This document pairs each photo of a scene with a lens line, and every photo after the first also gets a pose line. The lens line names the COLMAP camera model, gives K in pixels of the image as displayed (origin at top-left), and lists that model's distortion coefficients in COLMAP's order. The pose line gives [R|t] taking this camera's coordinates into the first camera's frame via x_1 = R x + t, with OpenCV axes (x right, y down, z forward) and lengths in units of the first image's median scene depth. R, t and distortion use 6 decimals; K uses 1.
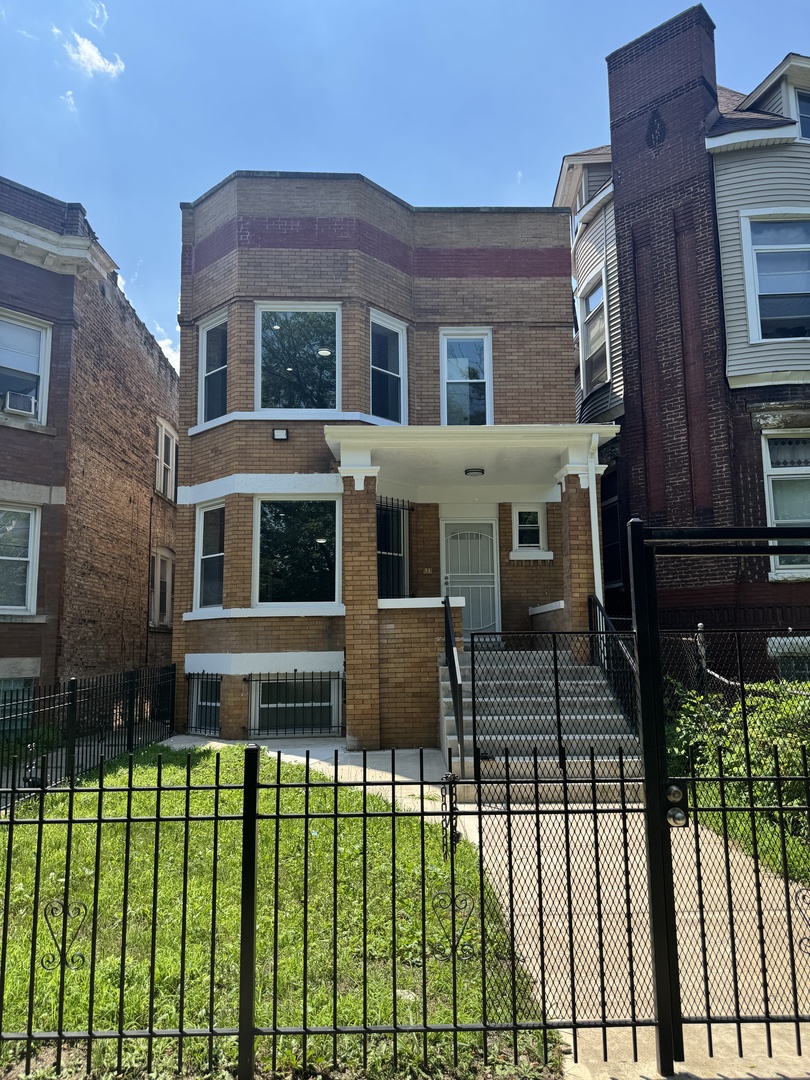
lens RADIAL K [[746.7, 0, 405.0], [0, 746.7, 540.0], [0, 0, 1]] dist [0.039299, -0.093597]
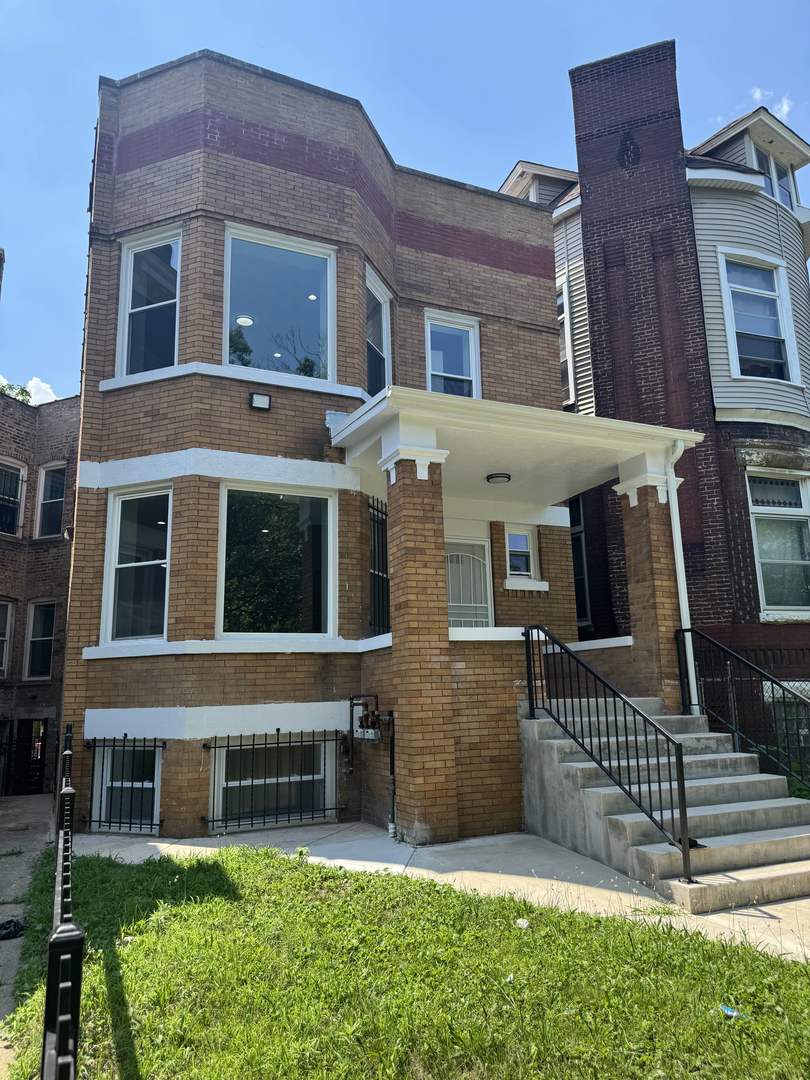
lens RADIAL K [[746.7, 0, 405.0], [0, 746.7, 540.0], [0, 0, 1]] dist [0.039299, -0.093597]
pose [[0.927402, 0.067251, 0.367972, -0.286278], [-0.041478, 0.996128, -0.077515, 0.042470], [-0.371760, 0.056625, 0.926600, 0.270721]]
